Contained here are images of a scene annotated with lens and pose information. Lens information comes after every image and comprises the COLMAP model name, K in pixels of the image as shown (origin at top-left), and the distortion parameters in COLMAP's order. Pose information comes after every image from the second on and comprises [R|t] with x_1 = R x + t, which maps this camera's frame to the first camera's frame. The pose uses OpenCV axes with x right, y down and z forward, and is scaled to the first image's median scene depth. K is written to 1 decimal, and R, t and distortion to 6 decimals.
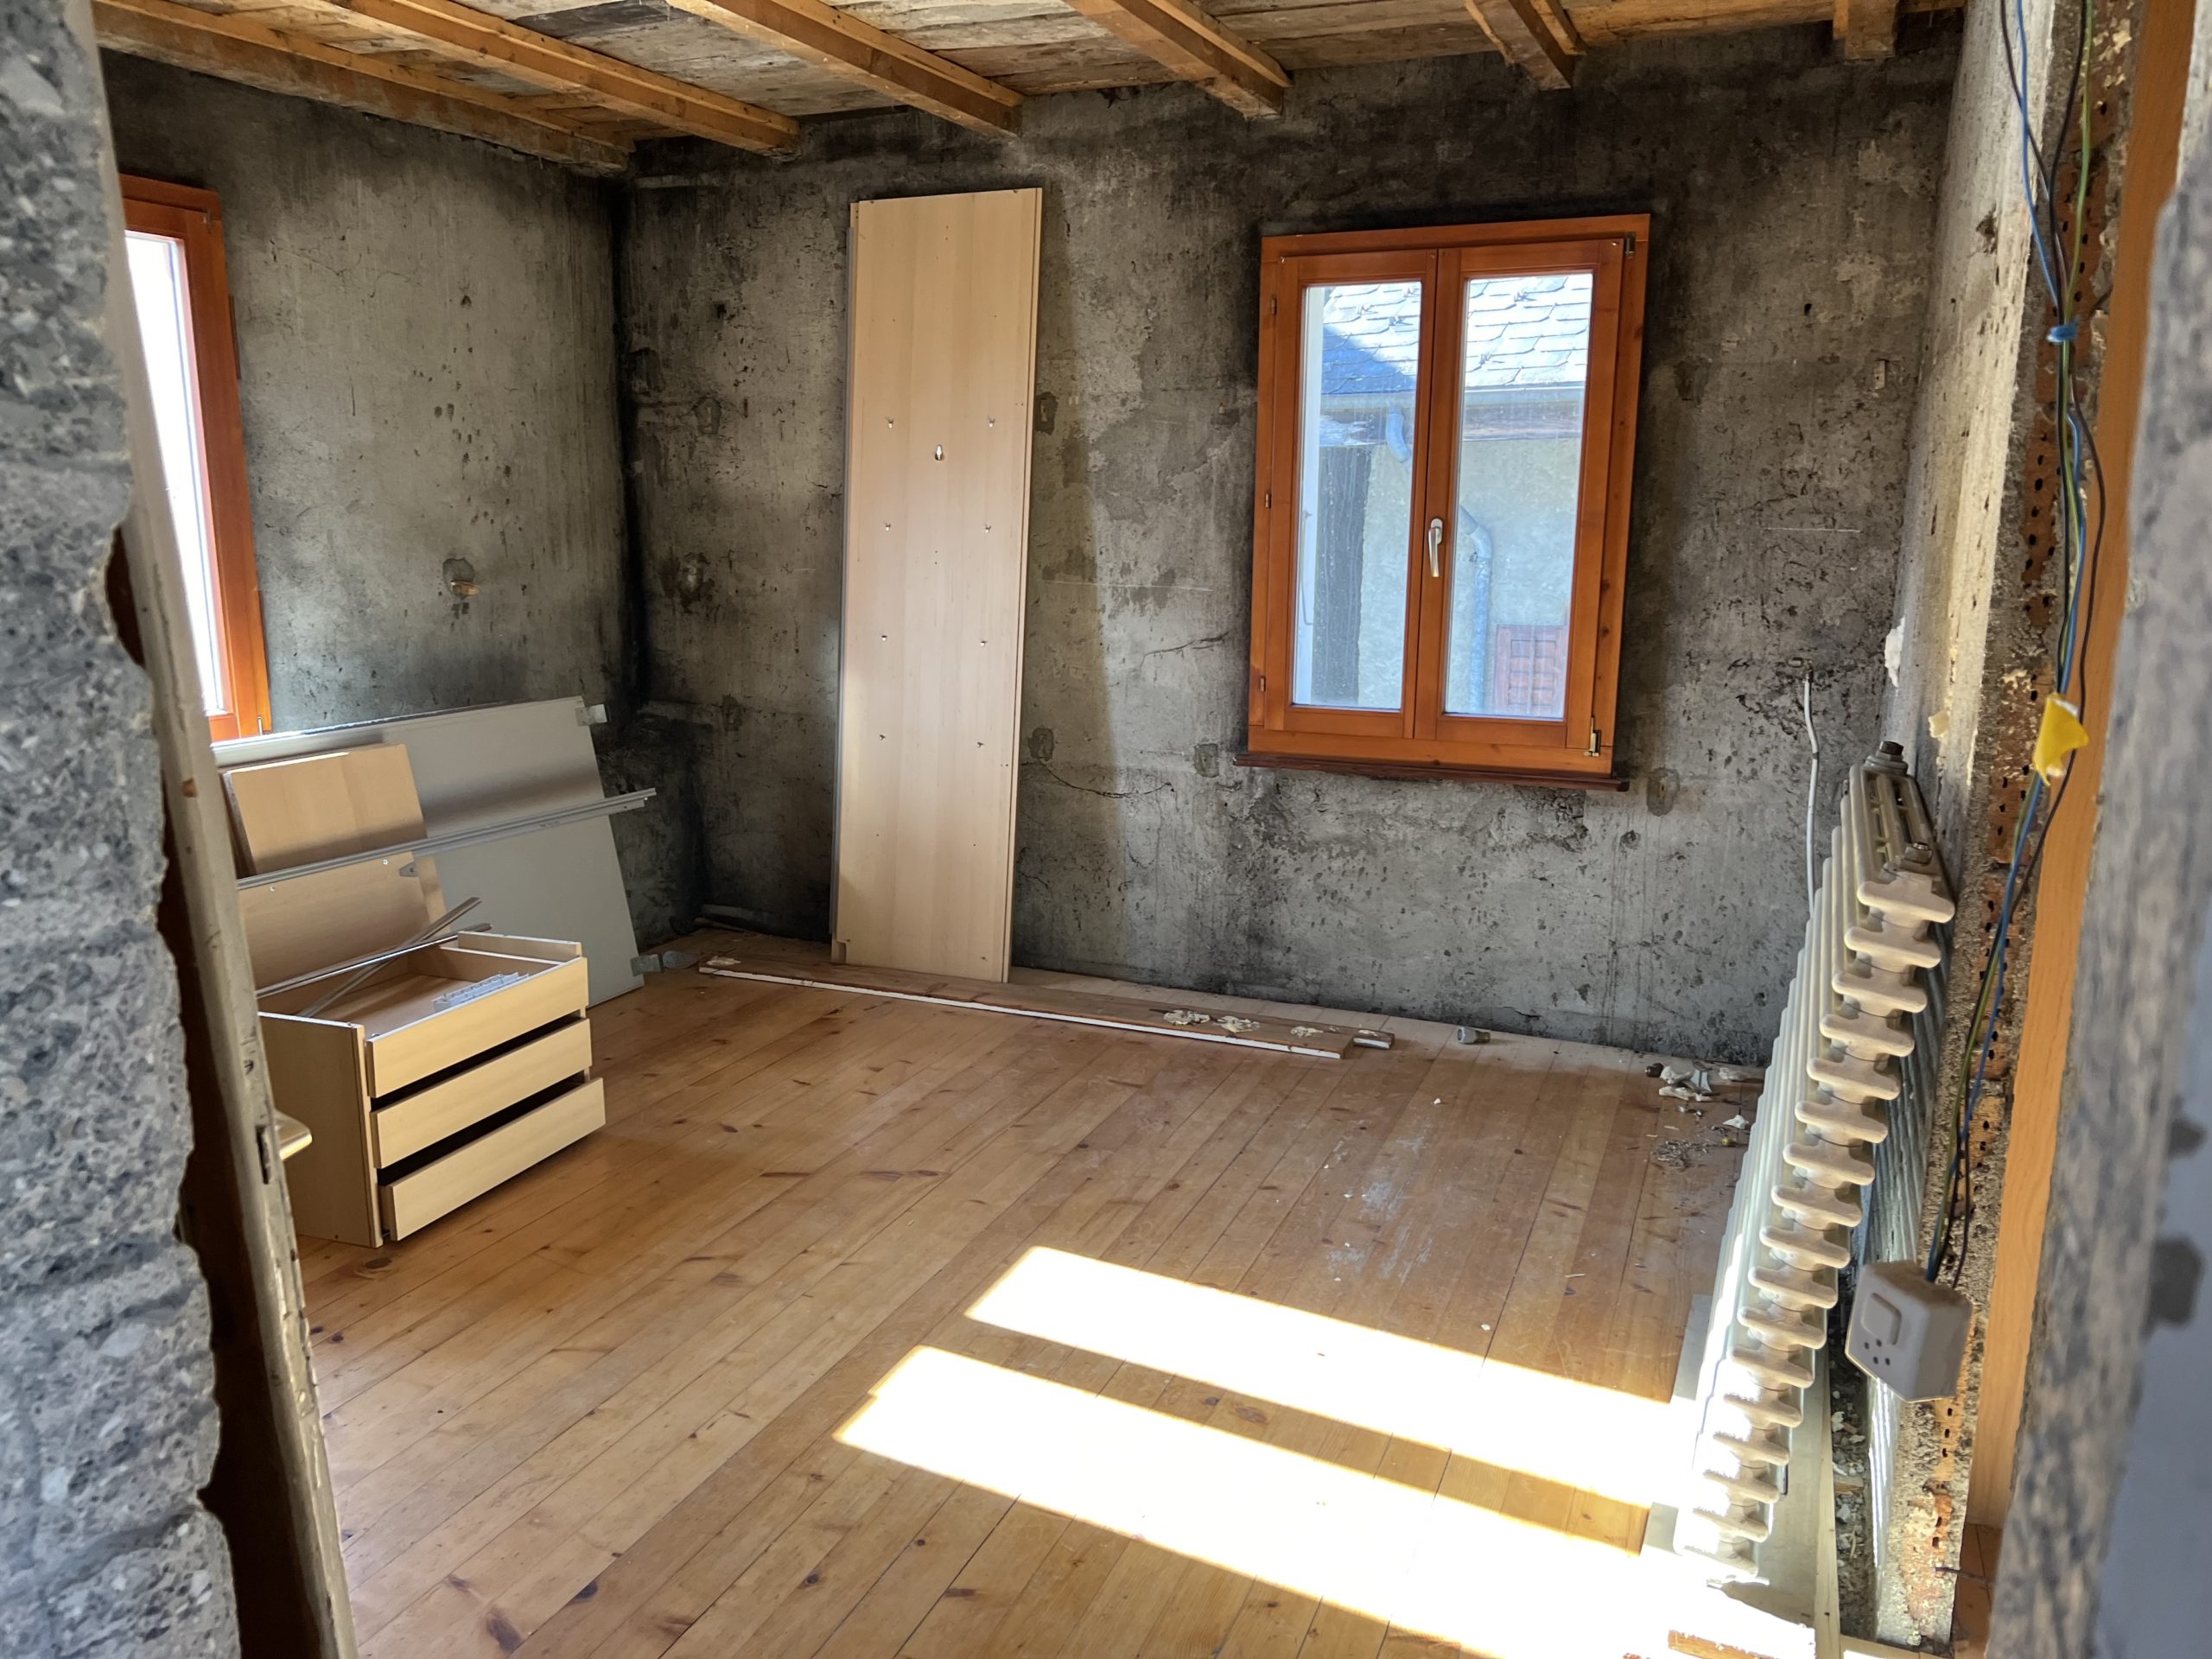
lens RADIAL K [[1713.0, 0, 1114.0], [0, 1713.0, 855.6], [0, 0, 1]] dist [0.050102, -0.043179]
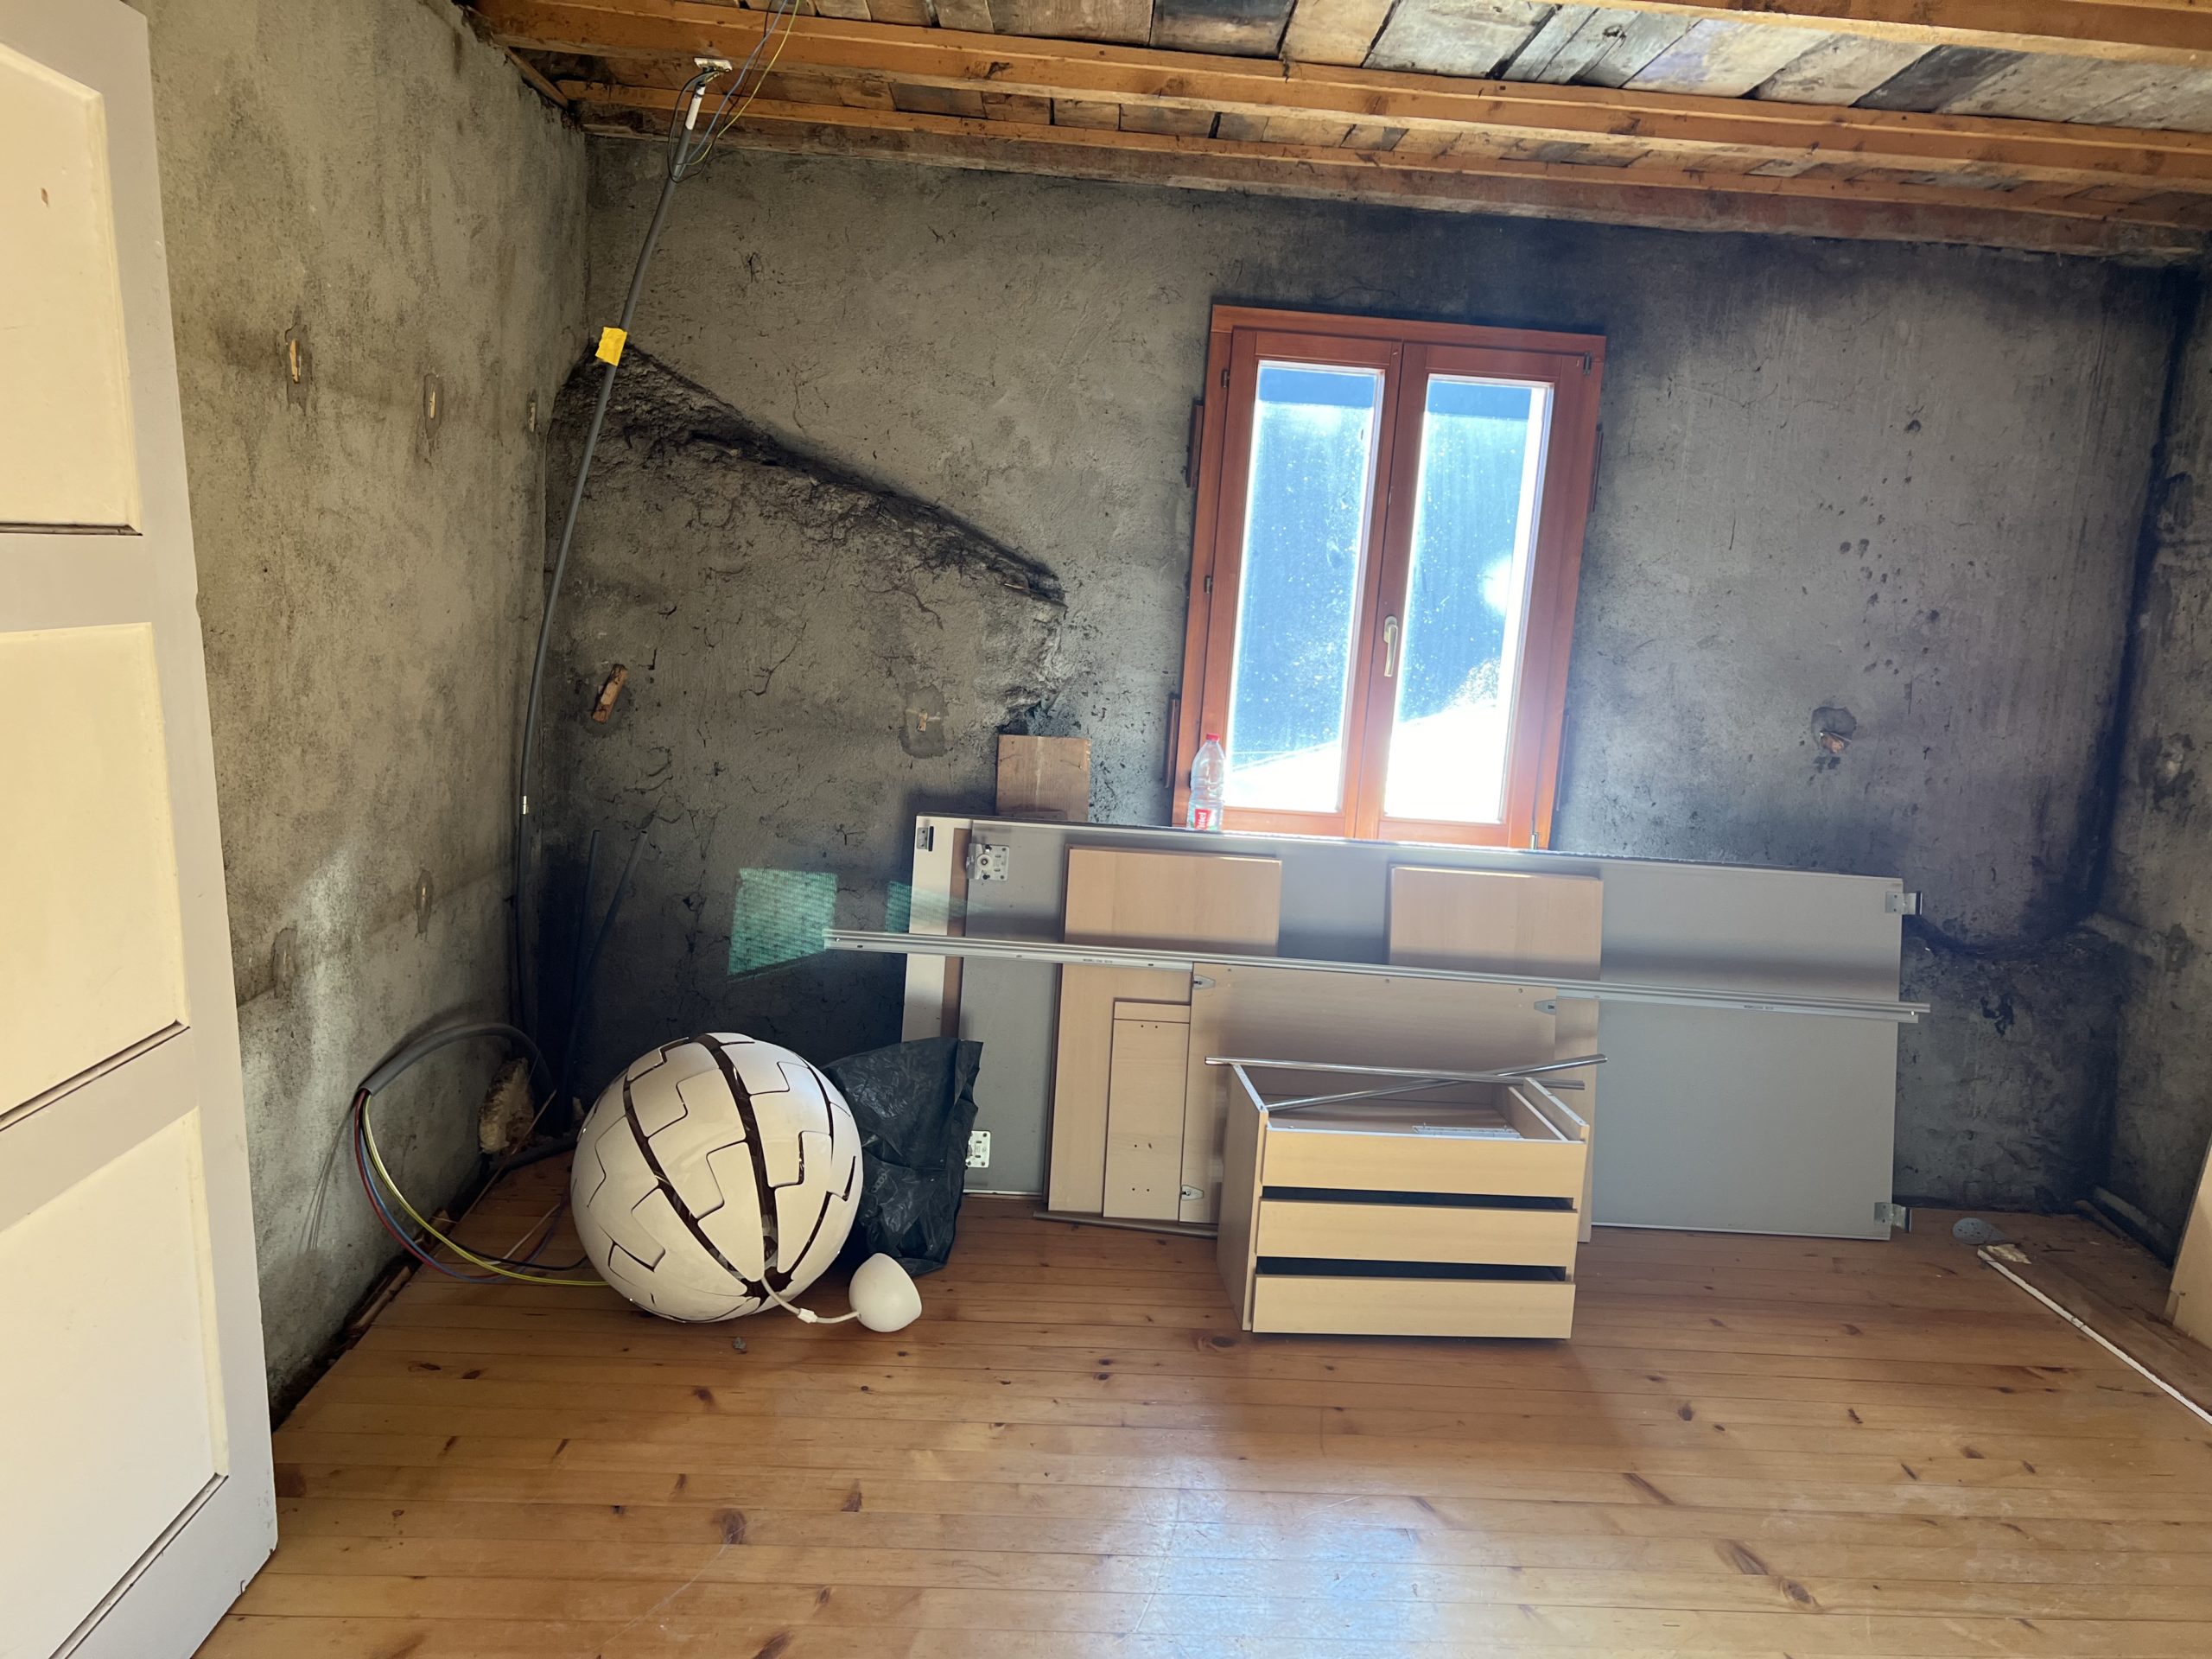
lens RADIAL K [[1681.3, 0, 1106.0], [0, 1681.3, 829.5], [0, 0, 1]] dist [0.062518, -0.055024]
pose [[0.422621, 0.156267, -0.892733, 0.264036], [-0.251067, 0.966659, 0.050352, -0.061014], [0.870837, 0.202856, 0.447764, 0.291099]]
